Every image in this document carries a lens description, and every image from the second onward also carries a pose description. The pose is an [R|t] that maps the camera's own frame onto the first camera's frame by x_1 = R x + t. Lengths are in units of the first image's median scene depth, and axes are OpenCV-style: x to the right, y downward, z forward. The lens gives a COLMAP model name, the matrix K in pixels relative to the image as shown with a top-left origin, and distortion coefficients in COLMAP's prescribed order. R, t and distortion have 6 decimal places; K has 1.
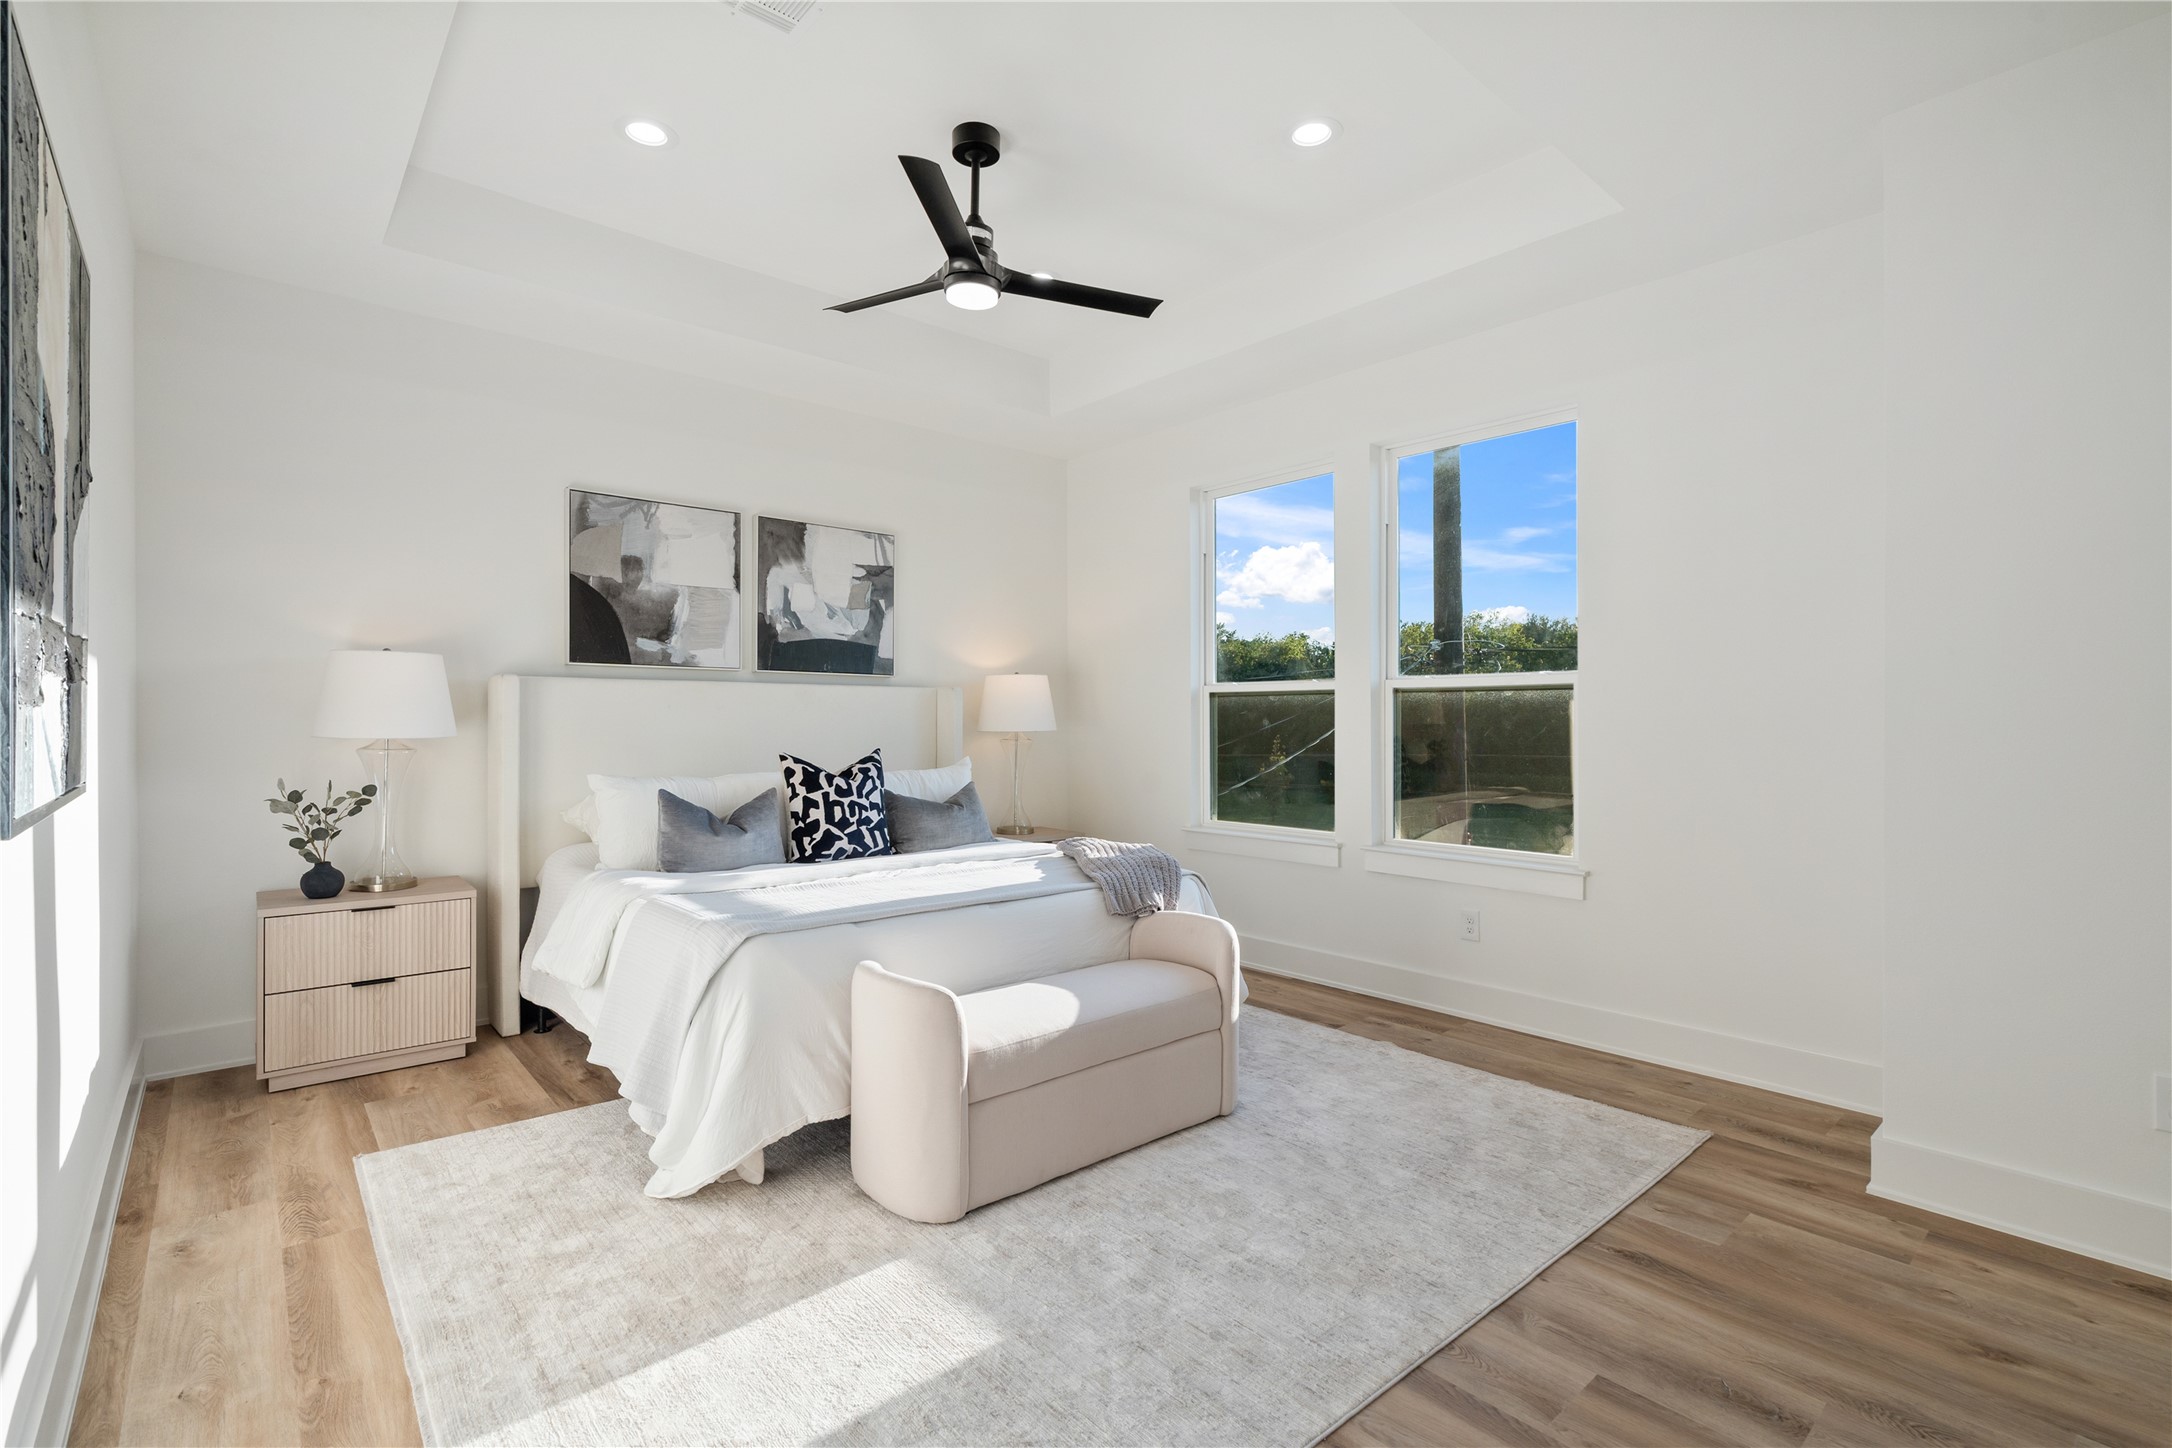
lens RADIAL K [[983.9, 0, 1086.0], [0, 983.9, 724.0], [0, 0, 1]] dist [-0.002819, 0.000606]
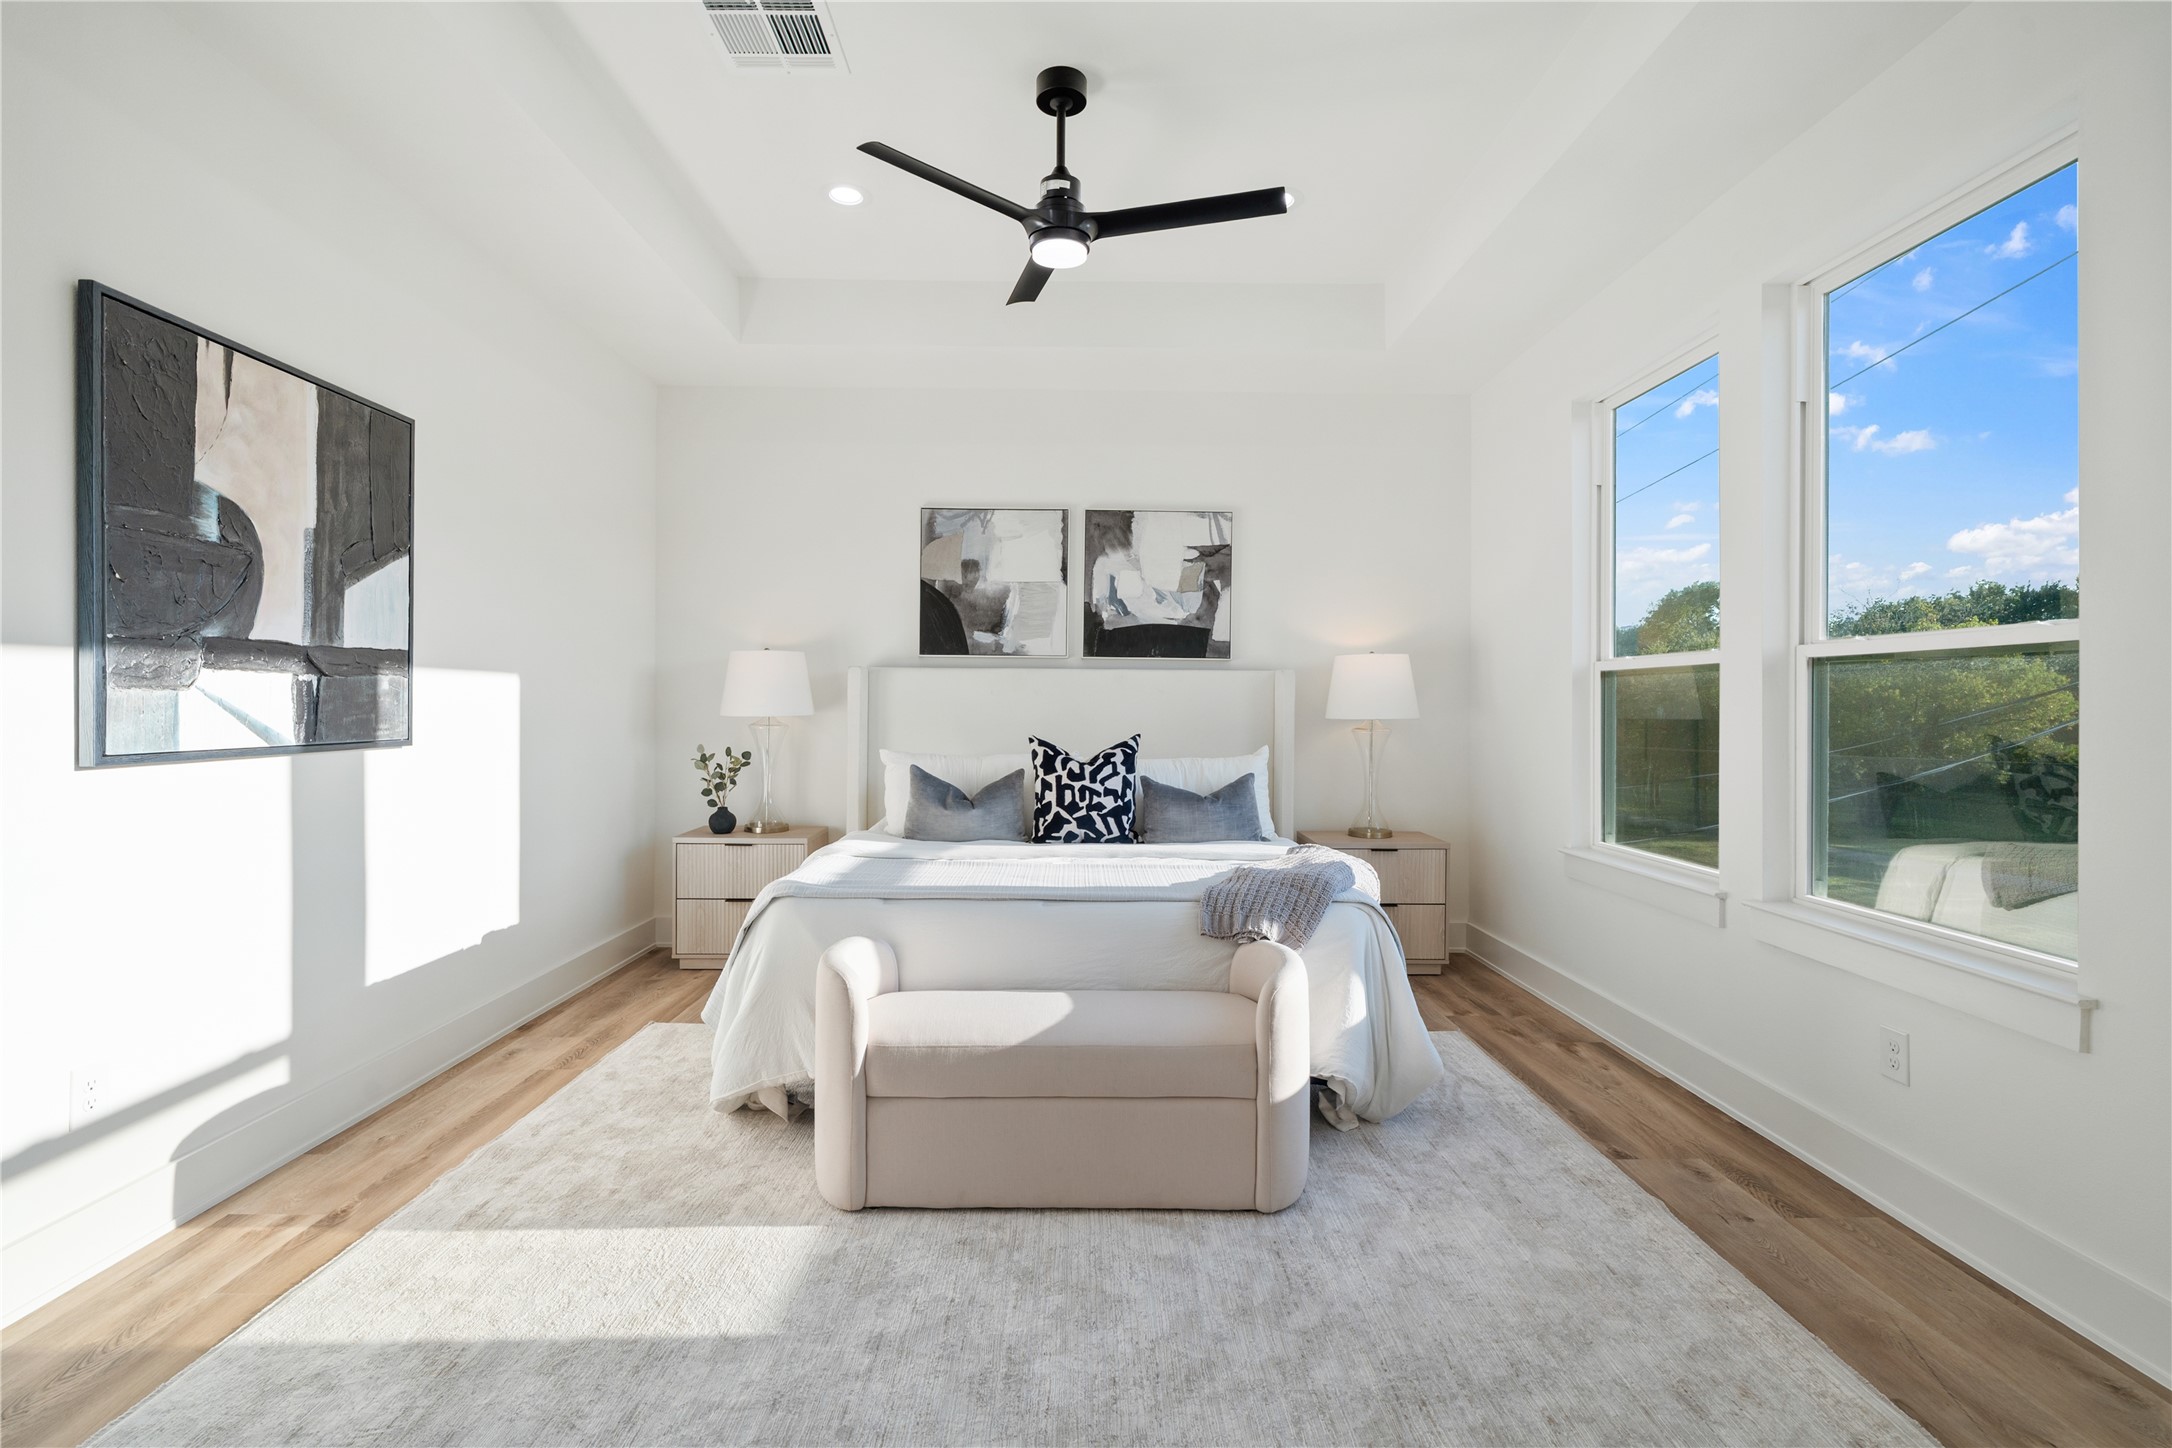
lens RADIAL K [[981.5, 0, 1085.3], [0, 981.5, 709.9], [0, 0, 1]] dist [-0.004948, 0.000601]
pose [[0.763600, 0.007362, -0.645647, 0.391476], [-0.008316, 0.999964, 0.001566, -0.000032], [0.645636, 0.004173, 0.763634, 0.231536]]
